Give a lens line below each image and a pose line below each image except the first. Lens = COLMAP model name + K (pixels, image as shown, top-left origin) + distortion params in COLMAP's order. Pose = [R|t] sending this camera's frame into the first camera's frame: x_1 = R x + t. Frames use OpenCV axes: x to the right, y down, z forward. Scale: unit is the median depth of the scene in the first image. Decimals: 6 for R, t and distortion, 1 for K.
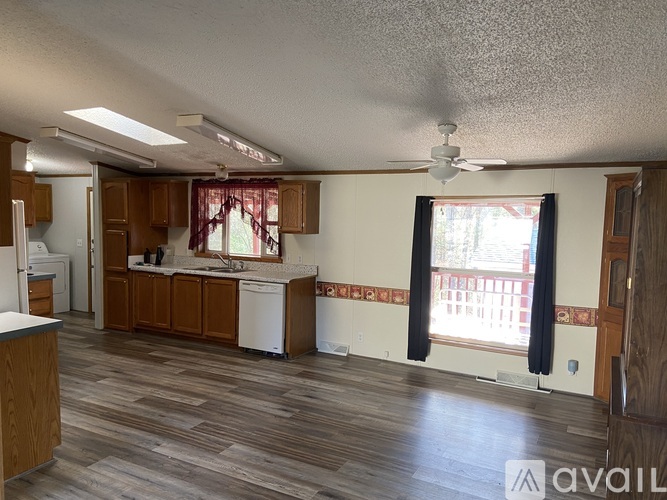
lens RADIAL K [[508.3, 0, 332.4], [0, 508.3, 253.1], [0, 0, 1]] dist [0.042013, -0.004293]
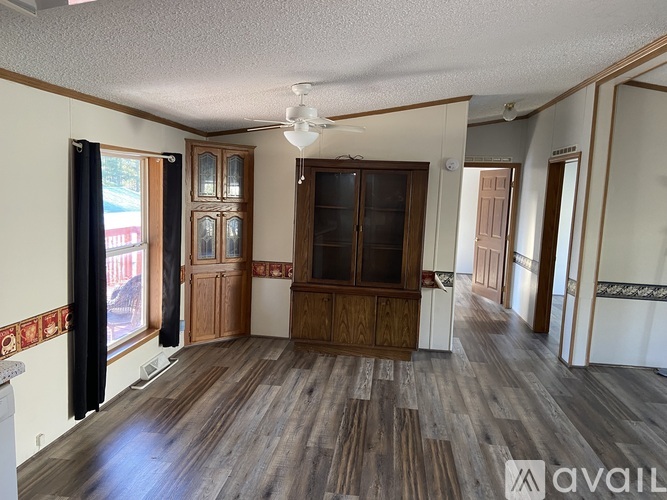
lens RADIAL K [[508.3, 0, 331.0], [0, 508.3, 246.1], [0, 0, 1]] dist [0.042013, -0.004293]
pose [[-0.356246, -0.147450, 0.922685, -0.585684], [0.022206, 0.985856, 0.166119, -0.101220], [-0.934128, 0.079669, -0.347932, 1.130981]]
